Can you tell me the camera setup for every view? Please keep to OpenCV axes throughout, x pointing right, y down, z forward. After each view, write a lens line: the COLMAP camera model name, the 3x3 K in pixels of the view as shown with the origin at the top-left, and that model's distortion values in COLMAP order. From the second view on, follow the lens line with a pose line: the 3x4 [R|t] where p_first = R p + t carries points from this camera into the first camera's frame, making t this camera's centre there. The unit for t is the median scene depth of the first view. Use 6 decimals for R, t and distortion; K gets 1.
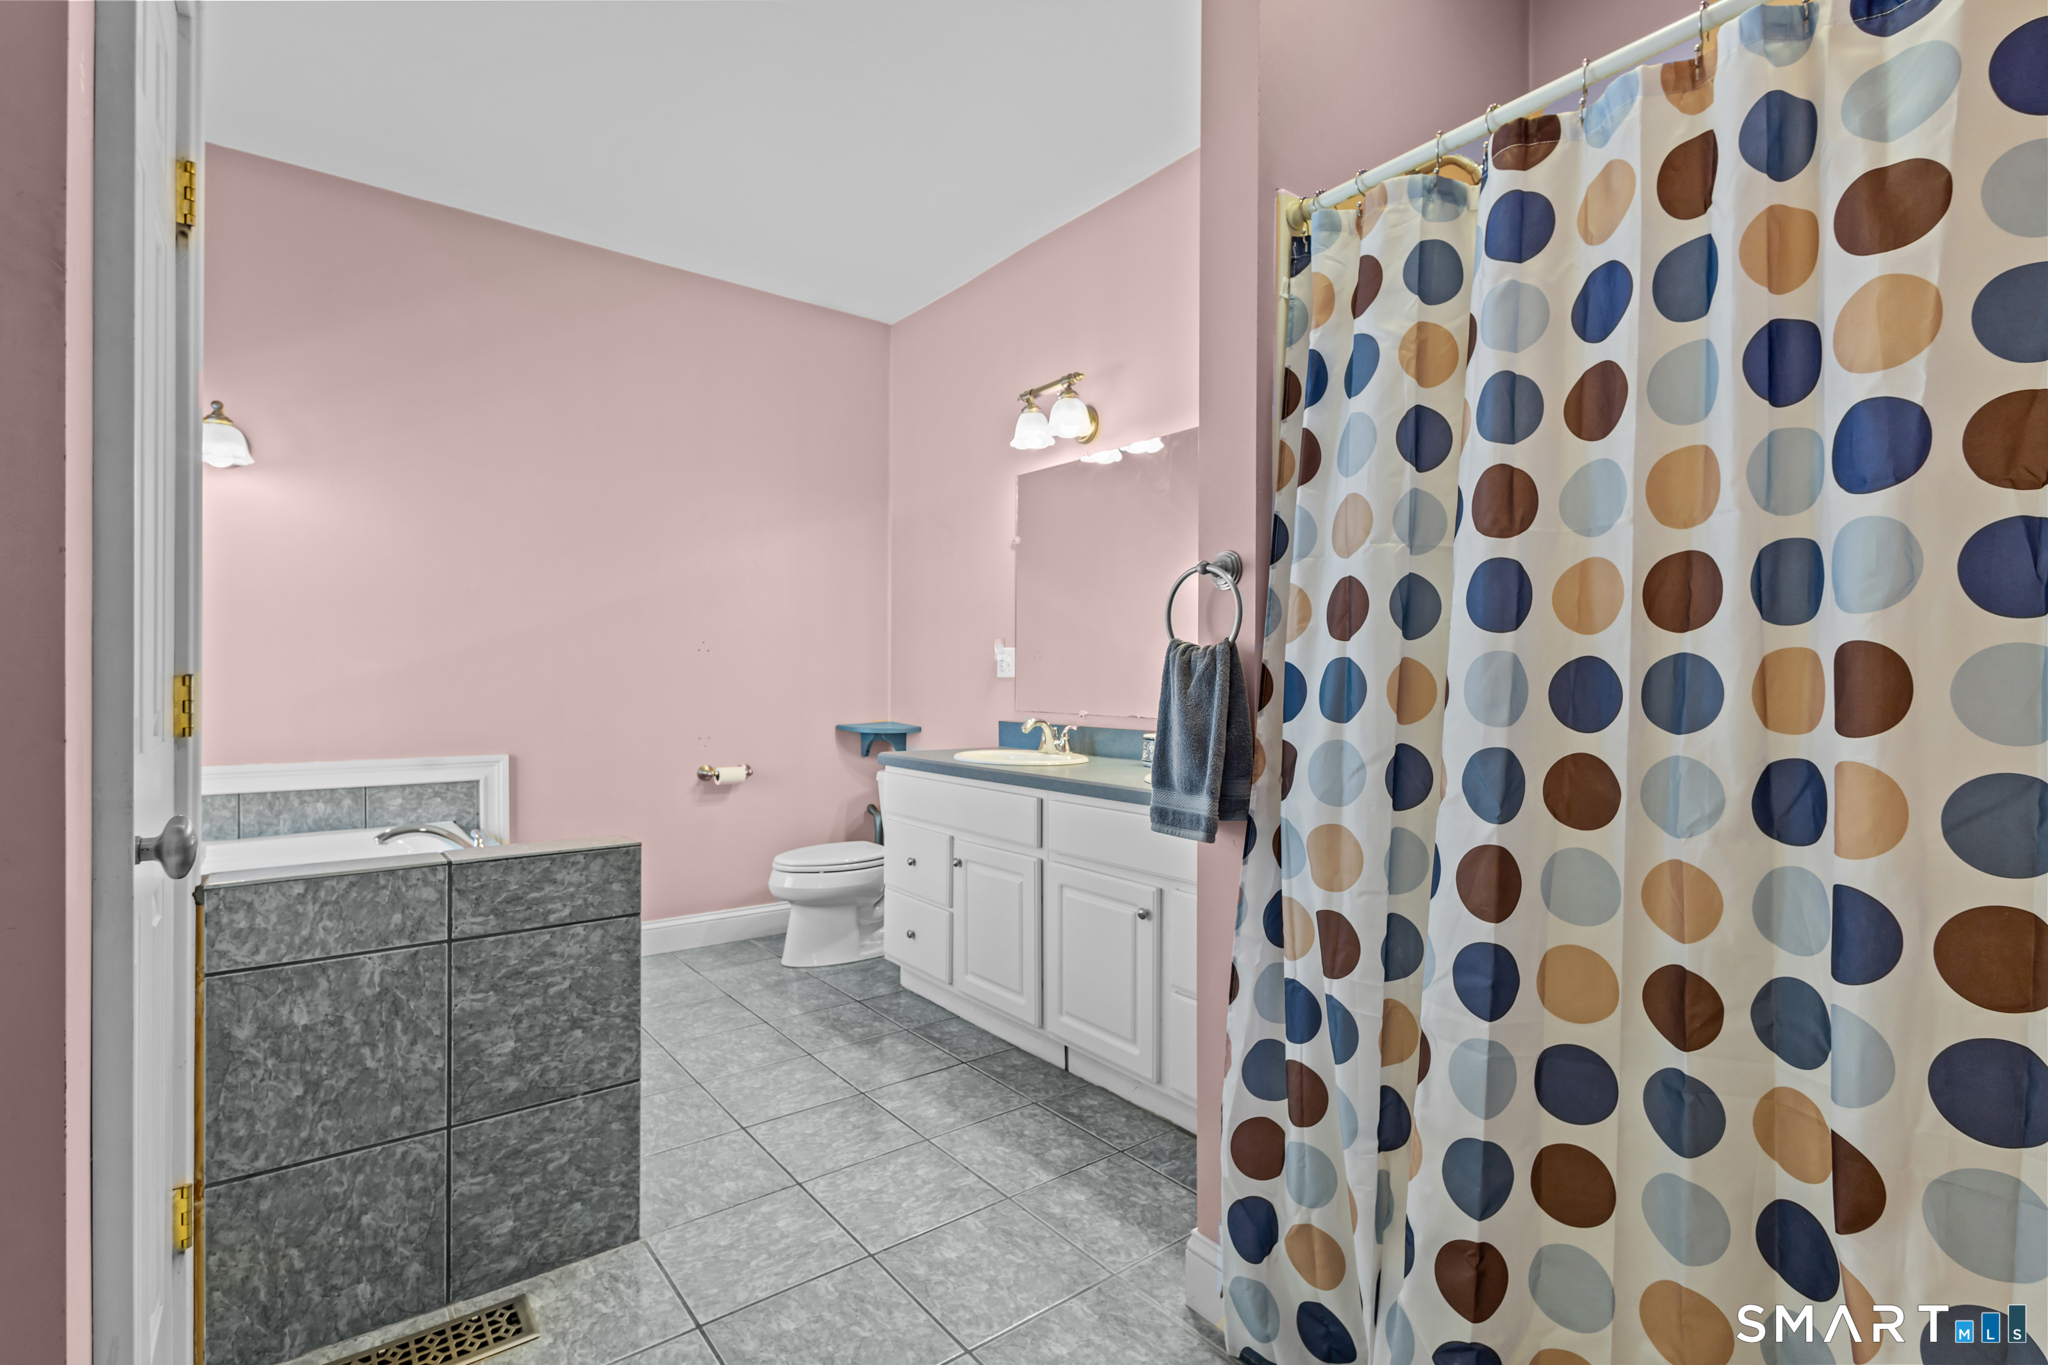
lens RADIAL K [[948.1, 0, 1026.0], [0, 948.1, 685.4], [0, 0, 1]] dist [0.007024, -0.003460]
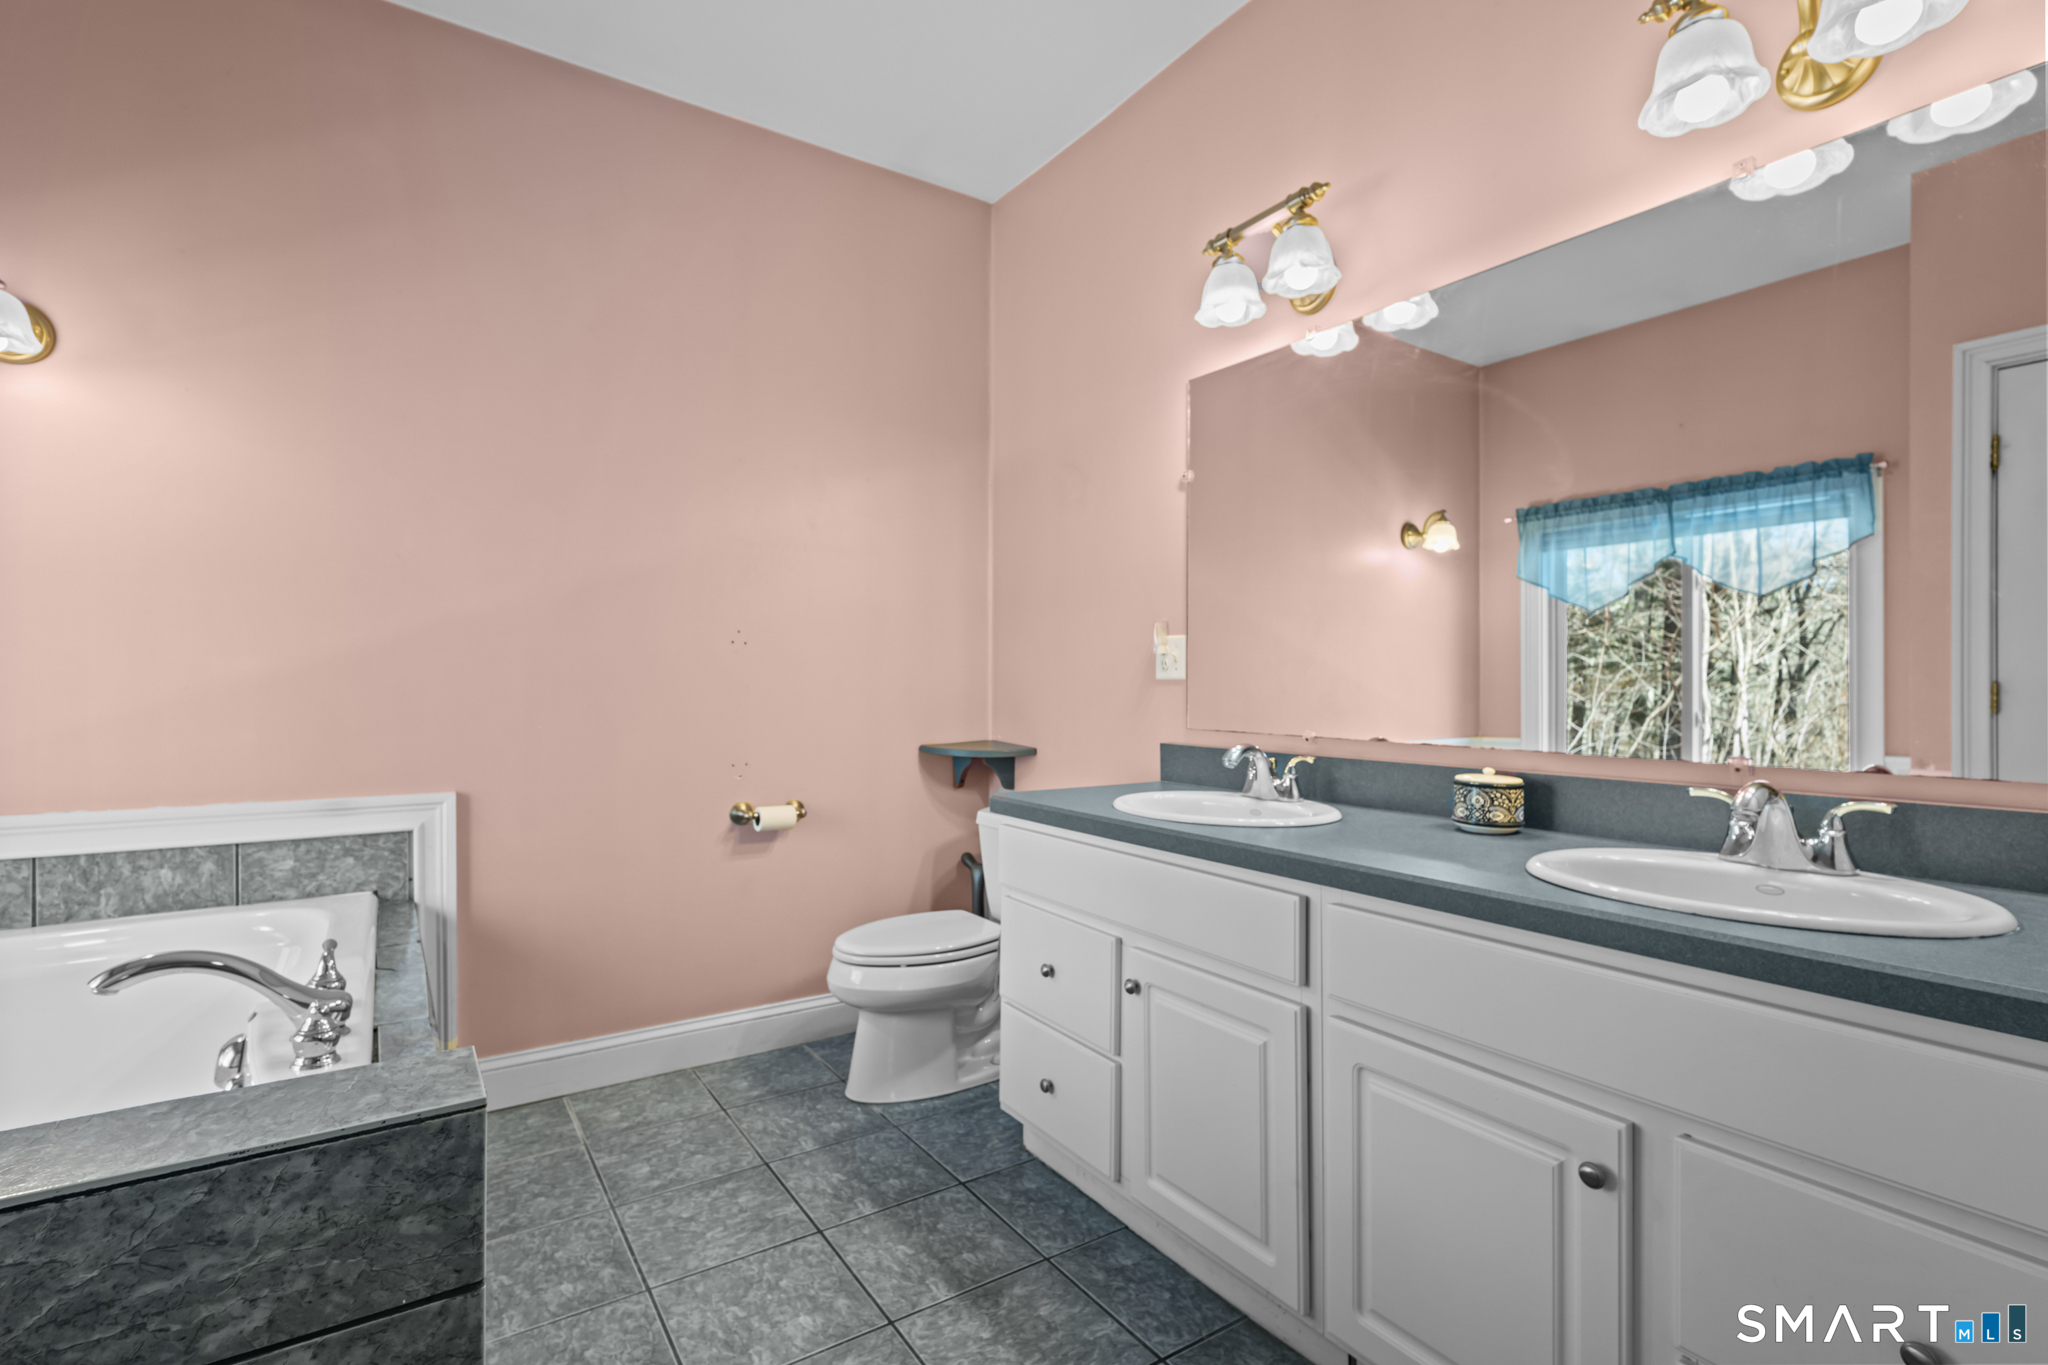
lens RADIAL K [[948.1, 0, 1022.5], [0, 948.1, 684.2], [0, 0, 1]] dist [0.007024, -0.003460]
pose [[0.997515, -0.001989, -0.070422, -0.088659], [0.001578, 0.999981, -0.005900, -0.001368], [0.070433, 0.005774, 0.997500, 0.352710]]
